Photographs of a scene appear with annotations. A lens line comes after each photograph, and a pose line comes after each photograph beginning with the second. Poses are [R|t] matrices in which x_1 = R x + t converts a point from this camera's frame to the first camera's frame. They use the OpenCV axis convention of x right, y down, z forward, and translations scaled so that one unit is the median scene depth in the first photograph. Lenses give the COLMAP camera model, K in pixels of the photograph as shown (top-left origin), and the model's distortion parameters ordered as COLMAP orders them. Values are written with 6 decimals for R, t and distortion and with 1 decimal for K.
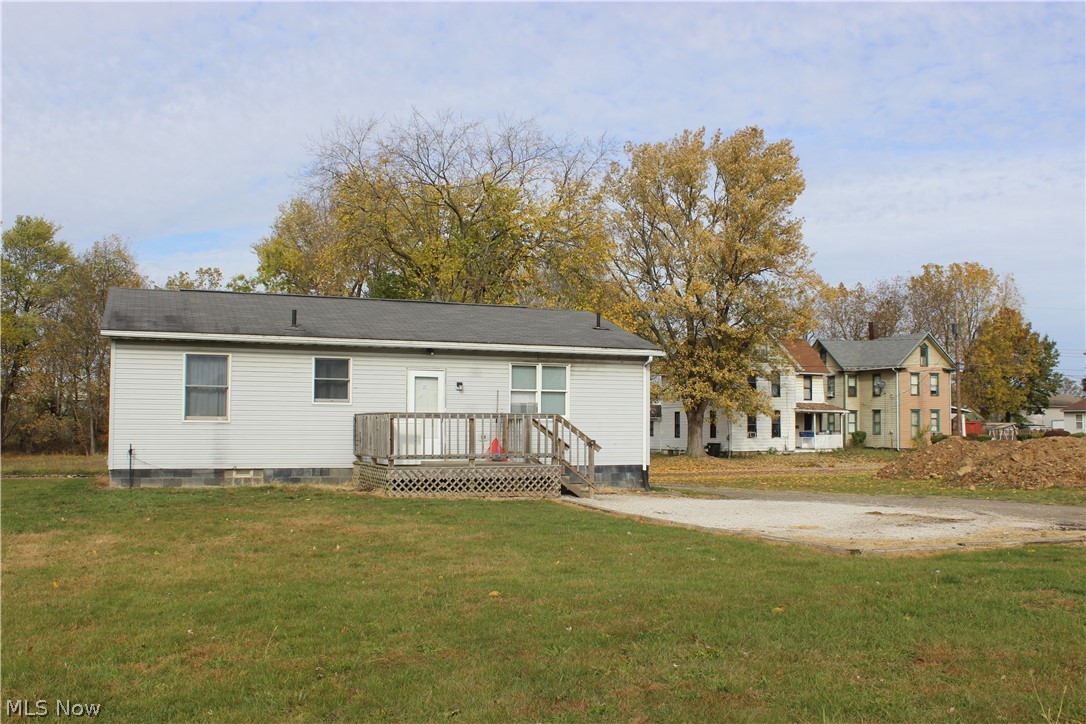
lens RADIAL K [[980.3, 0, 540.8], [0, 980.3, 376.3], [0, 0, 1]] dist [-0.160267, 0.163713]
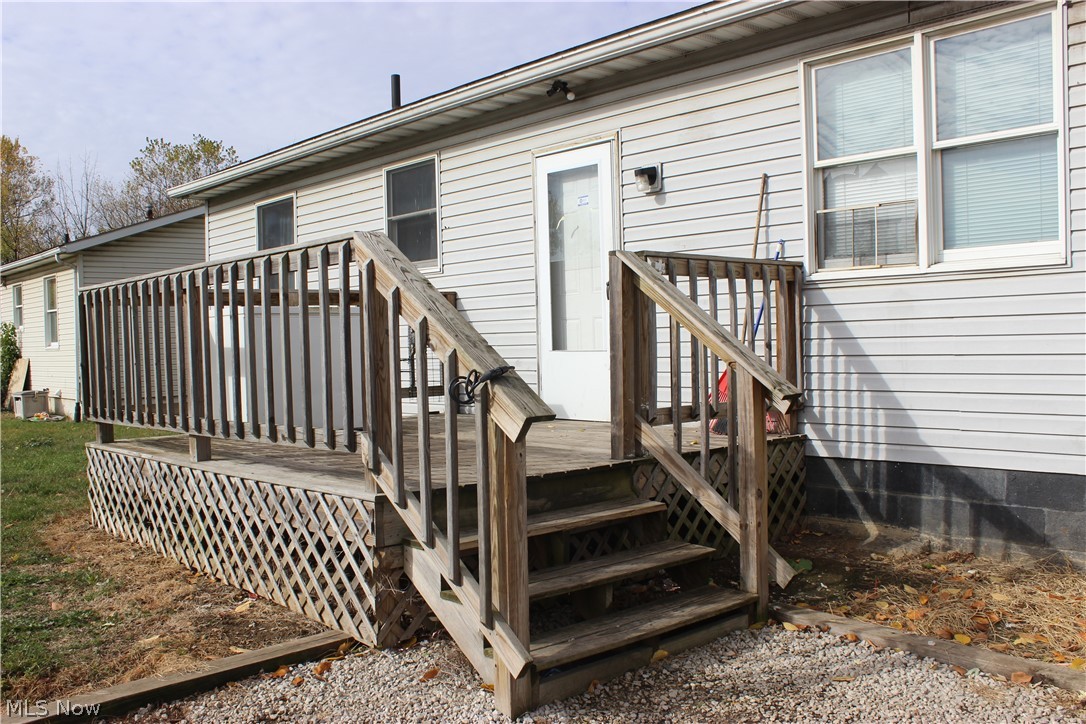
lens RADIAL K [[980.3, 0, 540.8], [0, 980.3, 376.3], [0, 0, 1]] dist [-0.160267, 0.163713]
pose [[0.346571, 0.025490, -0.937677, 0.211690], [0.083922, 0.994779, 0.058061, 0.055499], [0.934262, -0.098814, 0.342623, 0.949572]]
